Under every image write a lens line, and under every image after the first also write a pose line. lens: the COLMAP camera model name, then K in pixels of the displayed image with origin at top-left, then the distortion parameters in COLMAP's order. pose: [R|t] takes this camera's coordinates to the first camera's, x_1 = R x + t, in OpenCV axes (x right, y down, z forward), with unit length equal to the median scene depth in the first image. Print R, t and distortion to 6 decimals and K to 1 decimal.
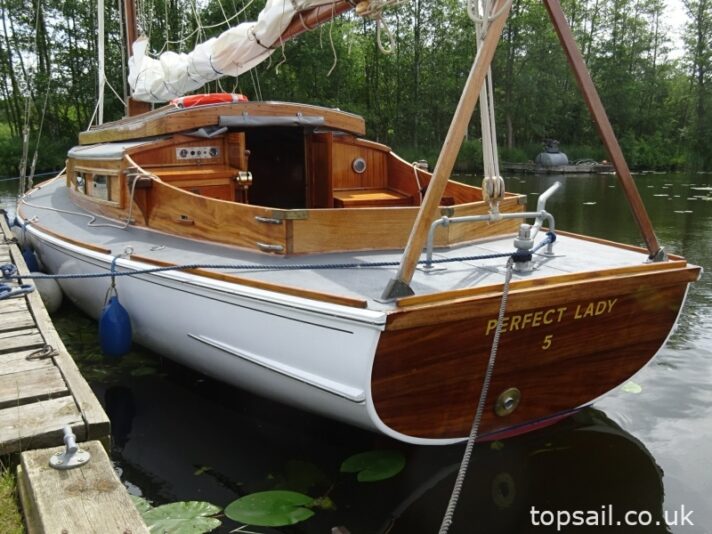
lens RADIAL K [[625.1, 0, 356.0], [0, 625.1, 267.0], [0, 0, 1]] dist [-0.003740, 0.001774]
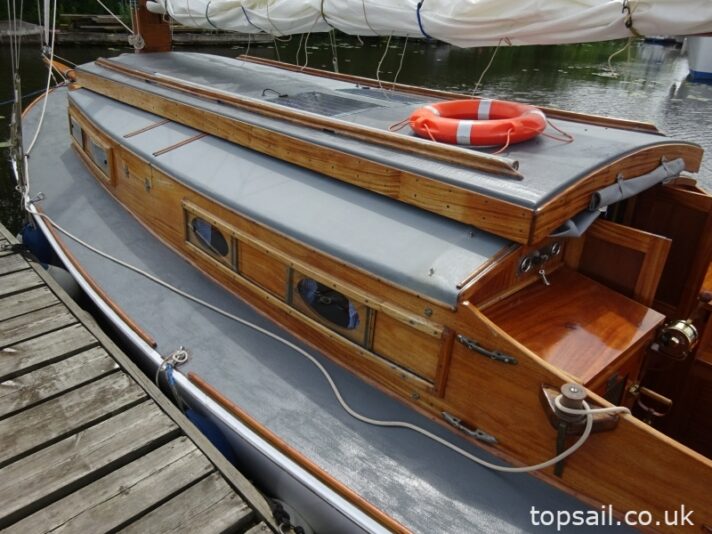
lens RADIAL K [[556.5, 0, 356.0], [0, 556.5, 267.0], [0, 0, 1]] dist [0.000660, 0.004053]
pose [[0.979106, -0.034228, 0.200448, -0.609642], [-0.017250, 0.968199, 0.249585, -0.353131], [-0.202616, -0.247828, 0.947379, 0.711225]]
